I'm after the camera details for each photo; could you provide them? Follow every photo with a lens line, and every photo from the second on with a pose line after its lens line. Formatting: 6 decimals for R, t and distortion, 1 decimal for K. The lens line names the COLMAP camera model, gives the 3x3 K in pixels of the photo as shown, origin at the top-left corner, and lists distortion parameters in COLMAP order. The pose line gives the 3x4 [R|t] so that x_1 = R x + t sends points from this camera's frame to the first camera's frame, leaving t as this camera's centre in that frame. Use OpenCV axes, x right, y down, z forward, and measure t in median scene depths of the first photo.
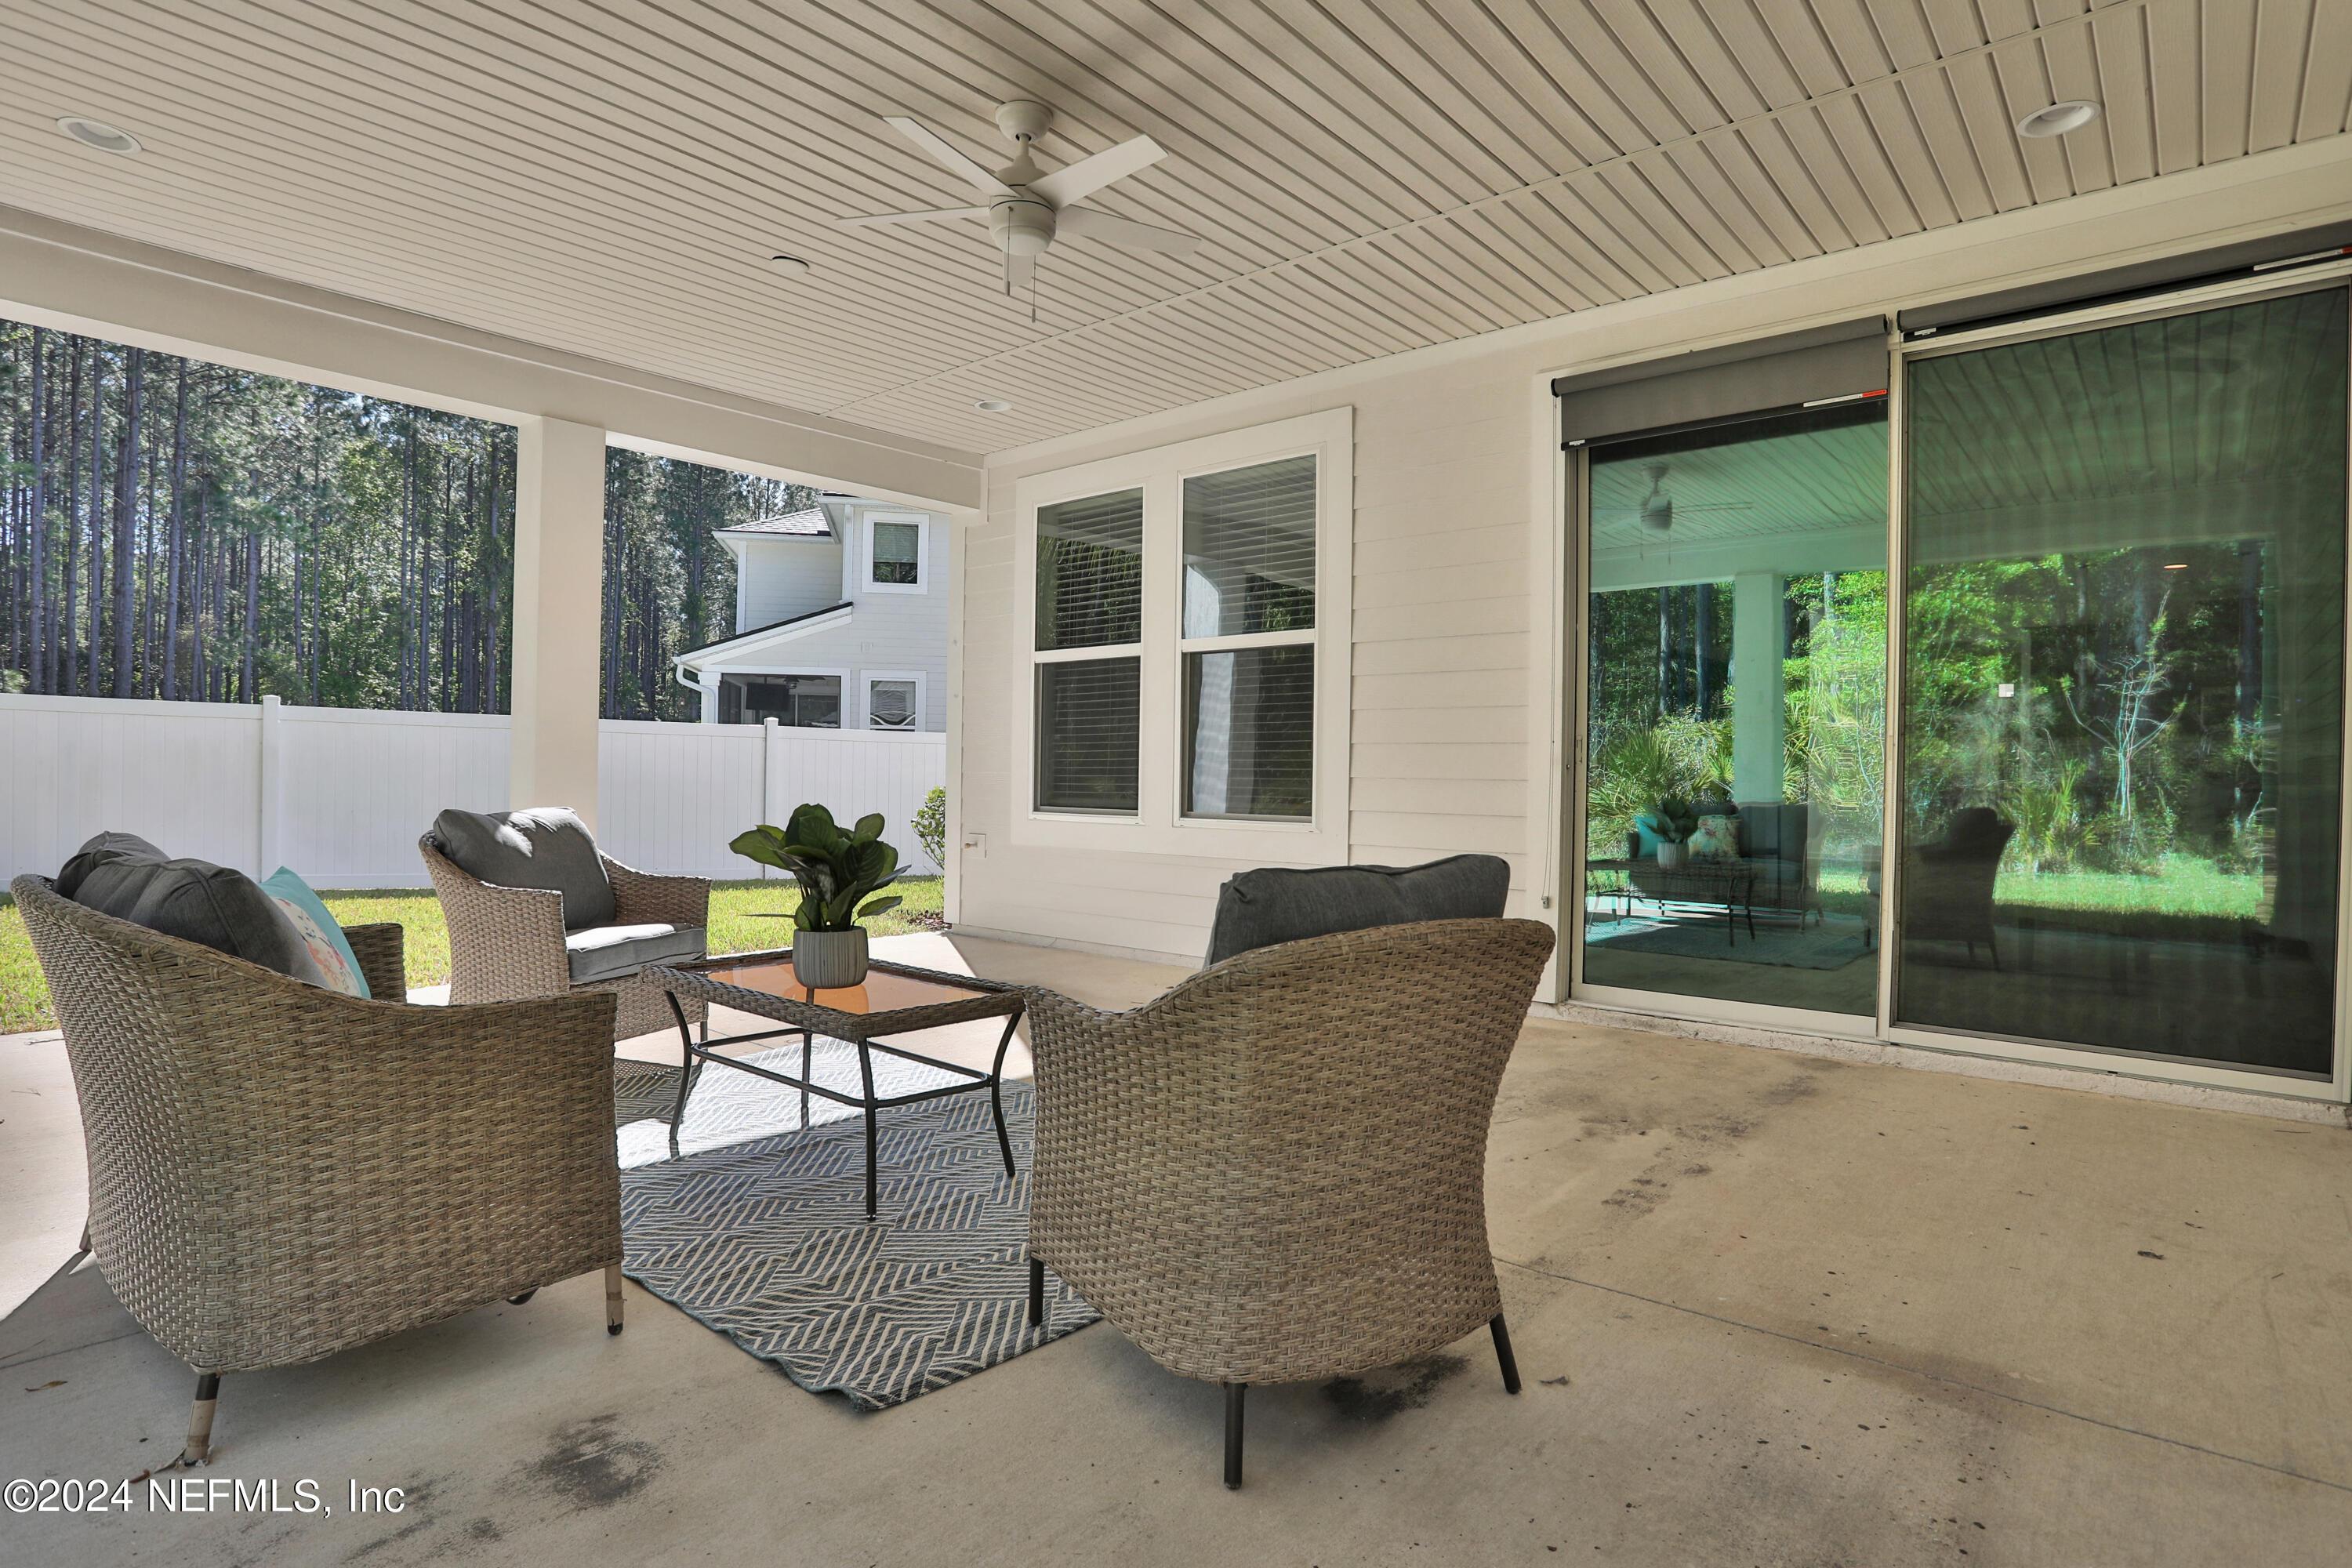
lens RADIAL K [[1198.6, 0, 1180.5], [0, 1198.6, 784.4], [0, 0, 1]] dist [-0.041358, -0.000453]
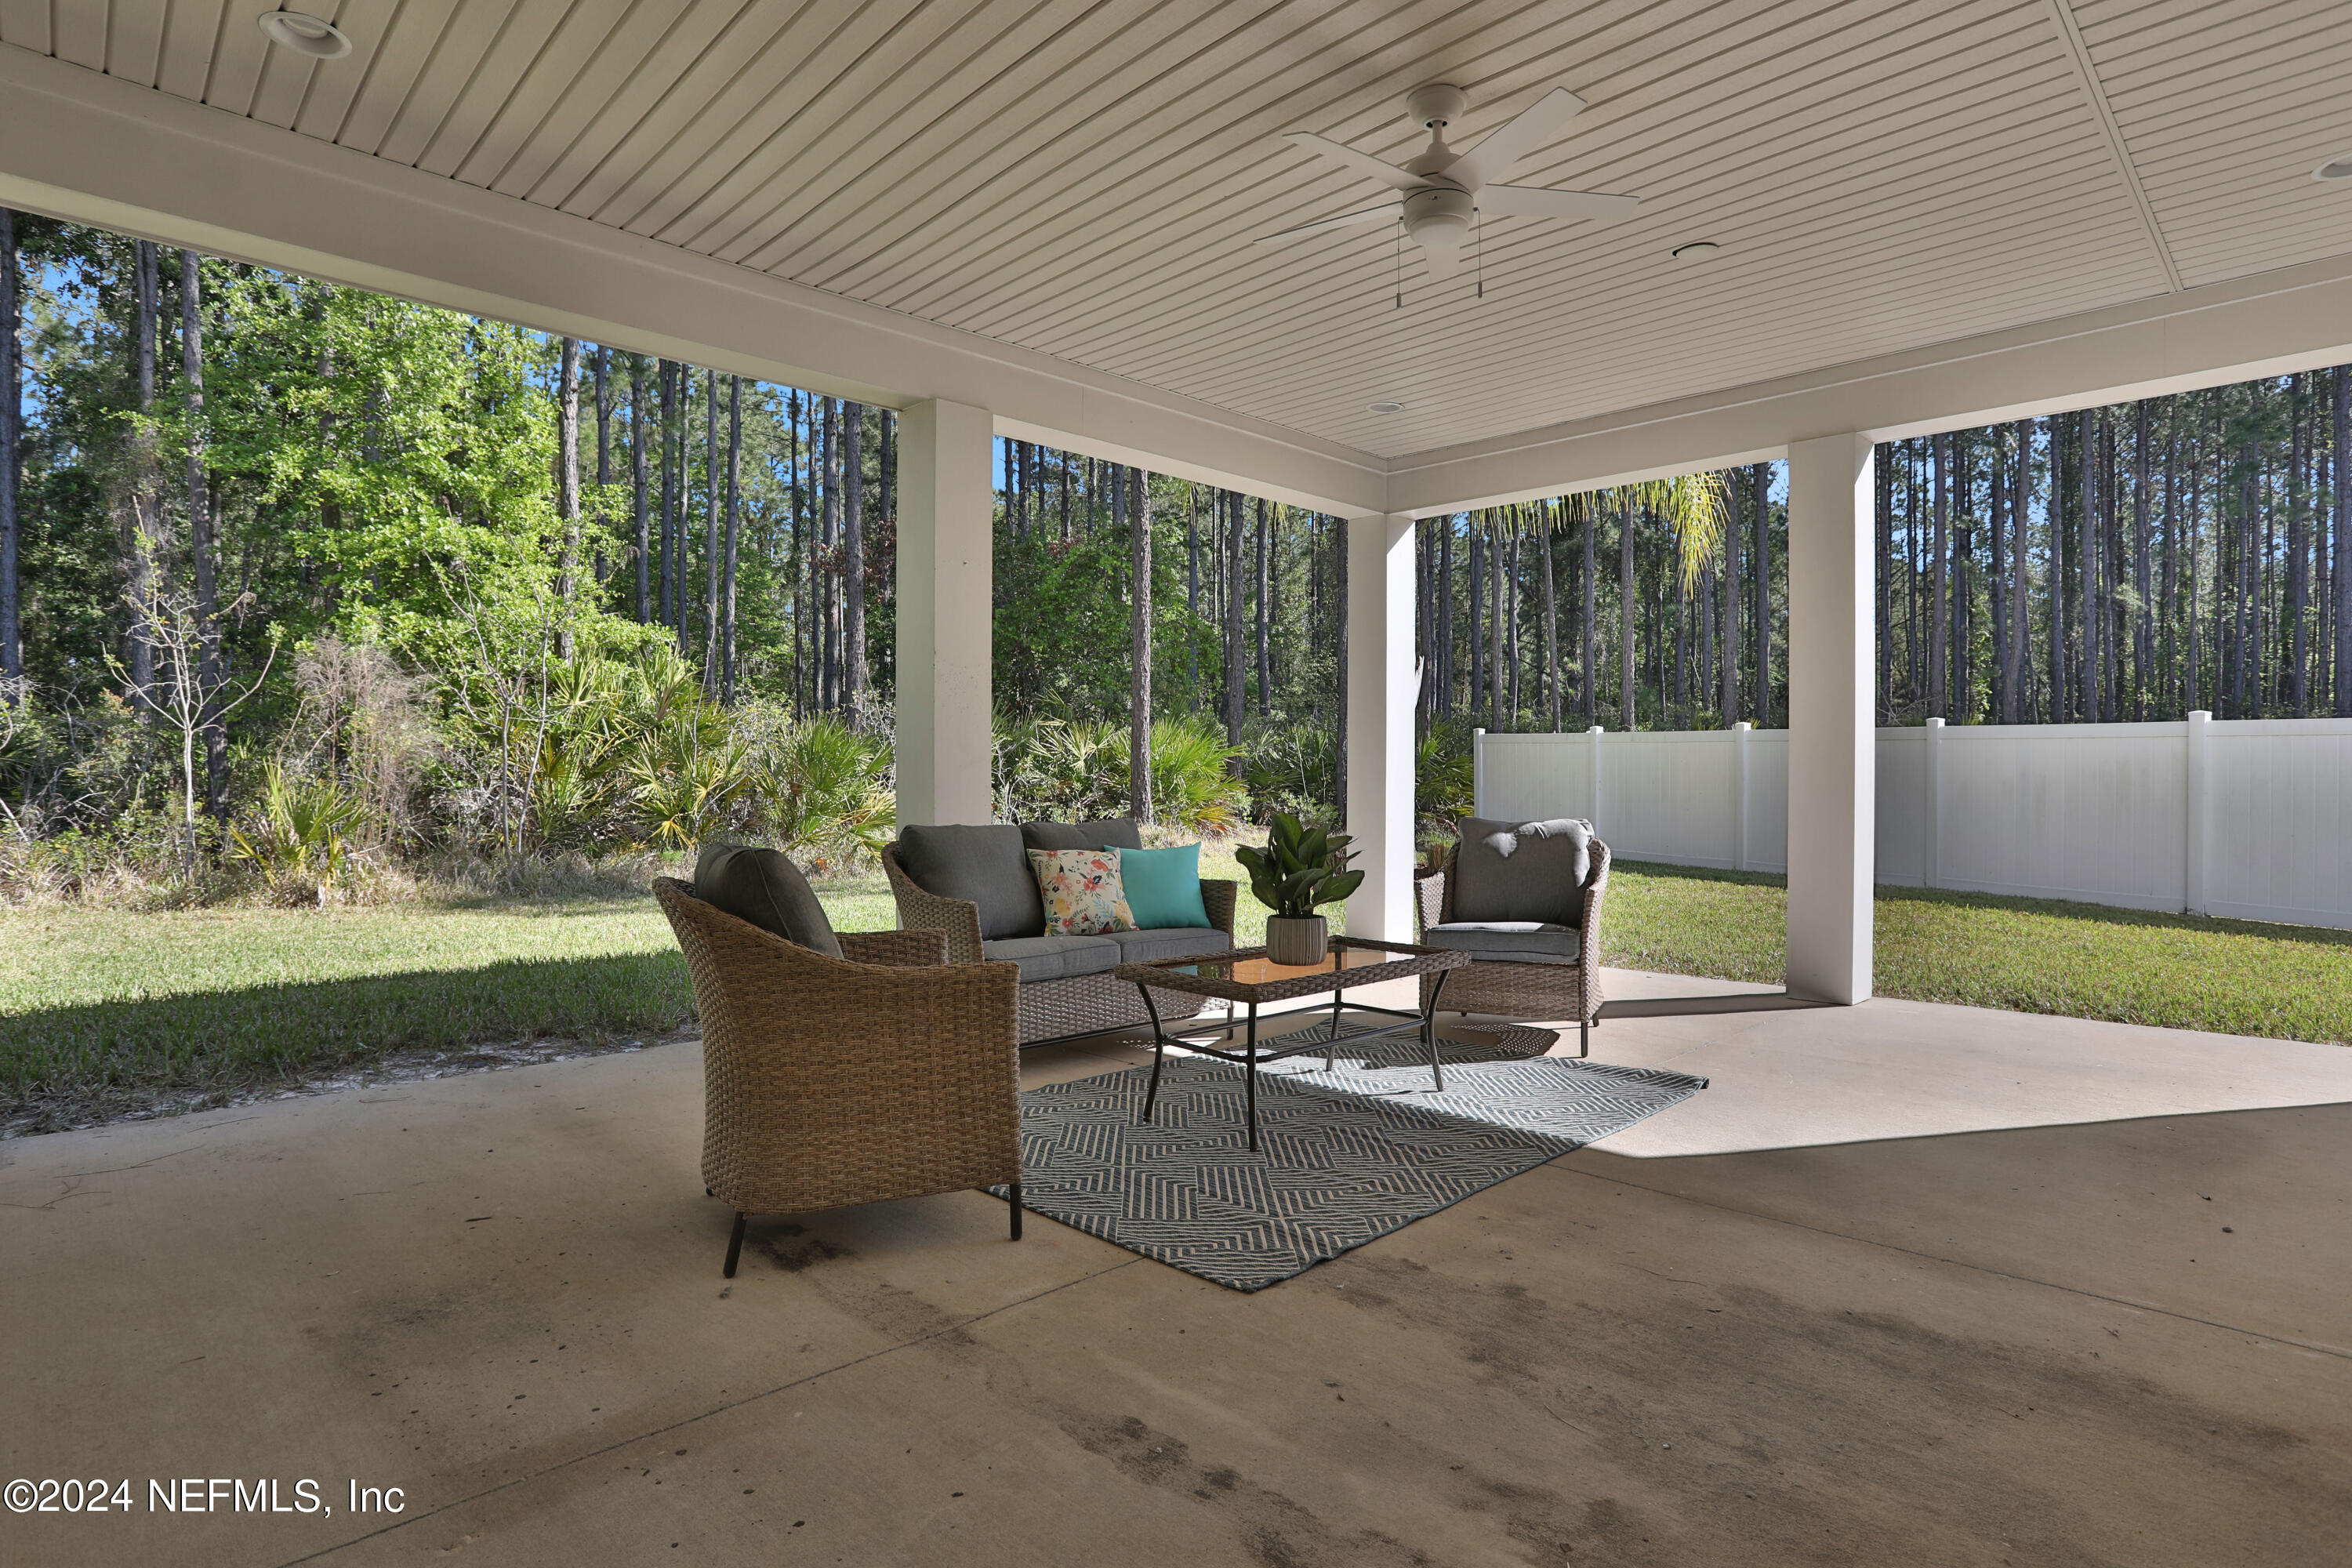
lens RADIAL K [[1198.6, 0, 1181.0], [0, 1198.6, 786.4], [0, 0, 1]] dist [-0.041358, -0.000453]
pose [[-0.087744, -0.012796, -0.996061, 0.966040], [-0.003336, 0.999916, -0.012552, 0.001575], [0.996137, 0.002222, -0.087779, 1.019172]]
